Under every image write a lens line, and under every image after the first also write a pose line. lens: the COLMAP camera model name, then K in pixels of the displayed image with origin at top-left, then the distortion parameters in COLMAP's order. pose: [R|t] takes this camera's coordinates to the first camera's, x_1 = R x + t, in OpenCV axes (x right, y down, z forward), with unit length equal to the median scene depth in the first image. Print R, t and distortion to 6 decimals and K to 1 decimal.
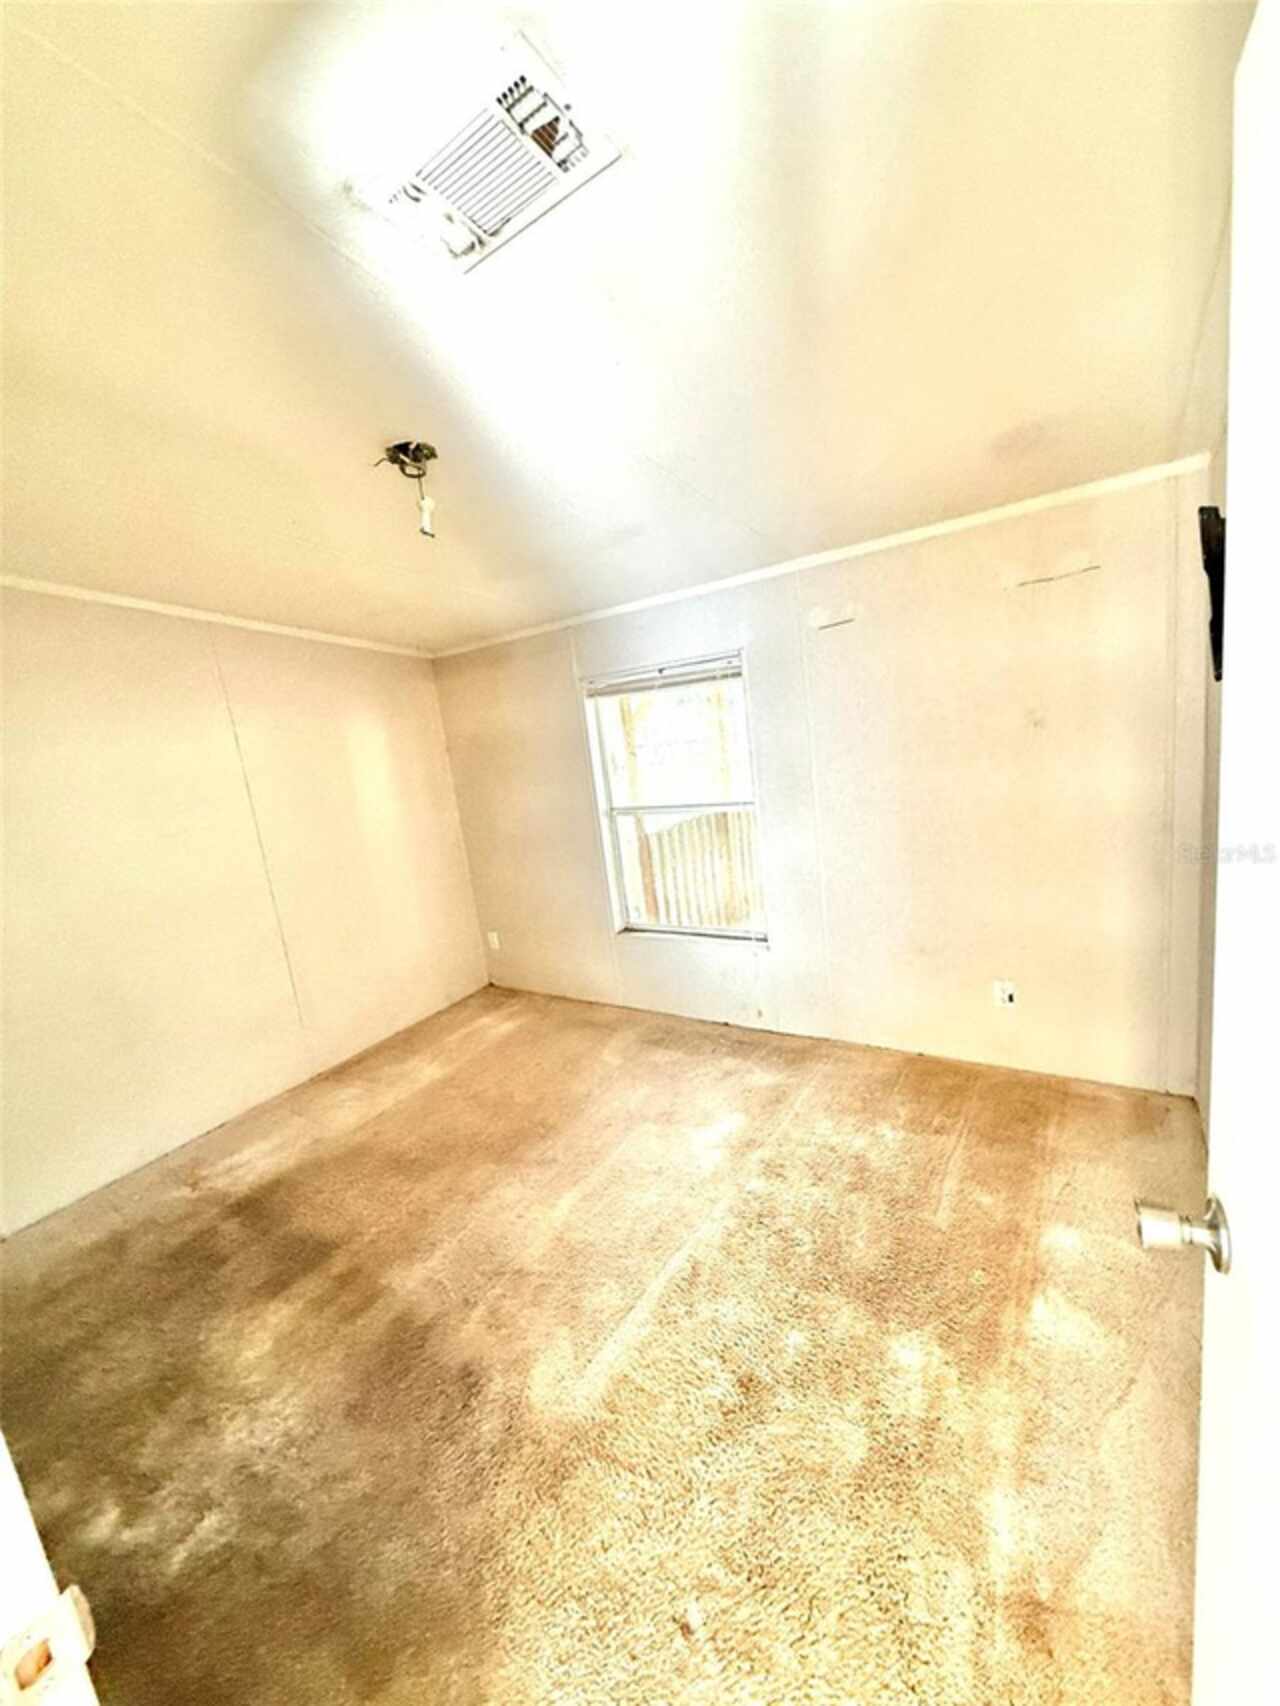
lens RADIAL K [[677.2, 0, 634.1], [0, 677.2, 850.7], [0, 0, 1]] dist [-0.000928, 0.000477]
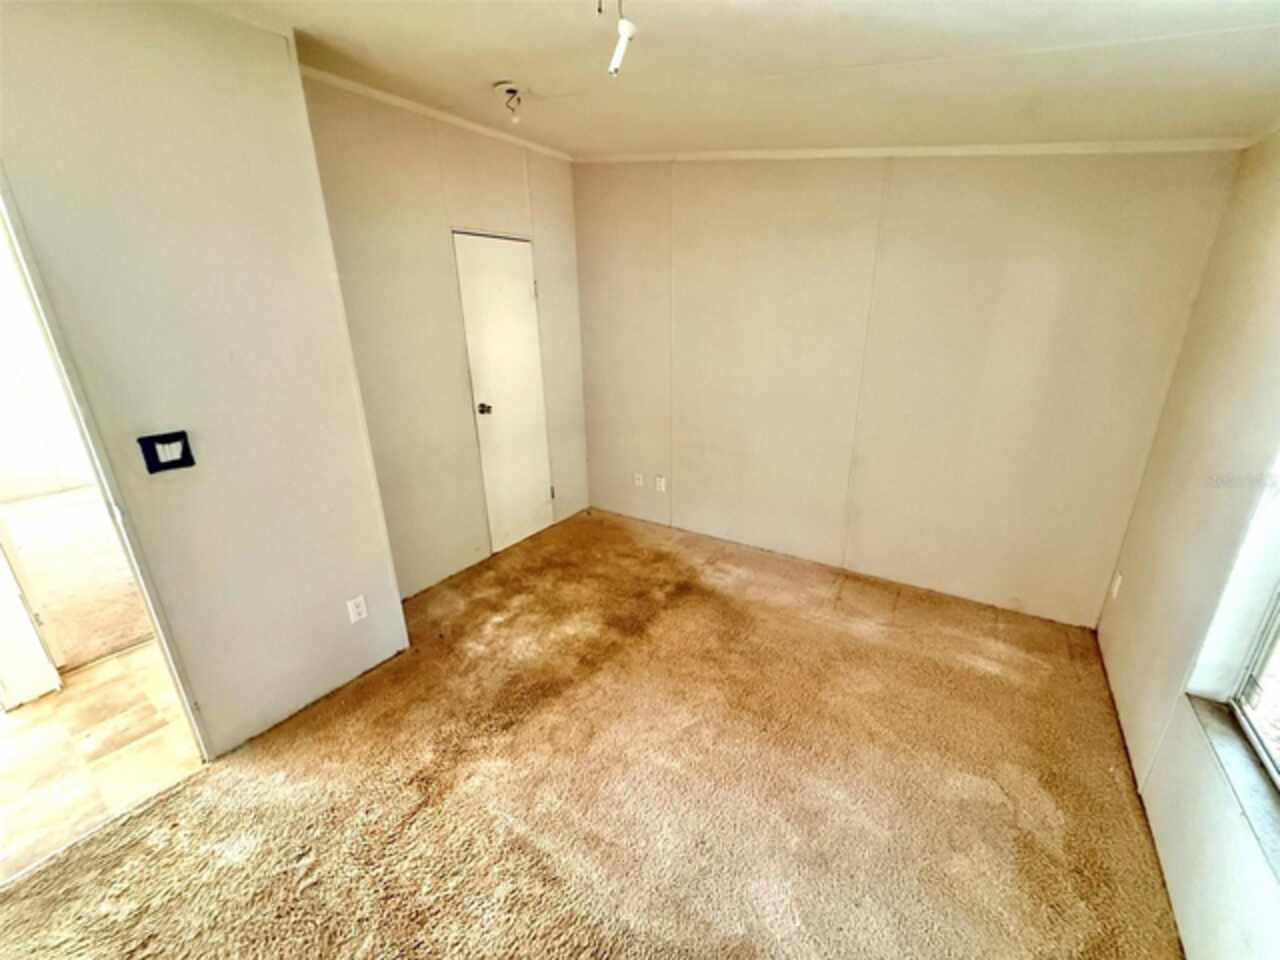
lens RADIAL K [[508.1, 0, 637.9], [0, 508.1, 479.4], [0, 0, 1]] dist [-0.000928, 0.000477]
pose [[0.013034, 0.439169, -0.898310, 0.357787], [-0.169355, 0.886376, 0.430878, -0.184760], [0.985469, 0.146517, 0.085929, 0.681382]]
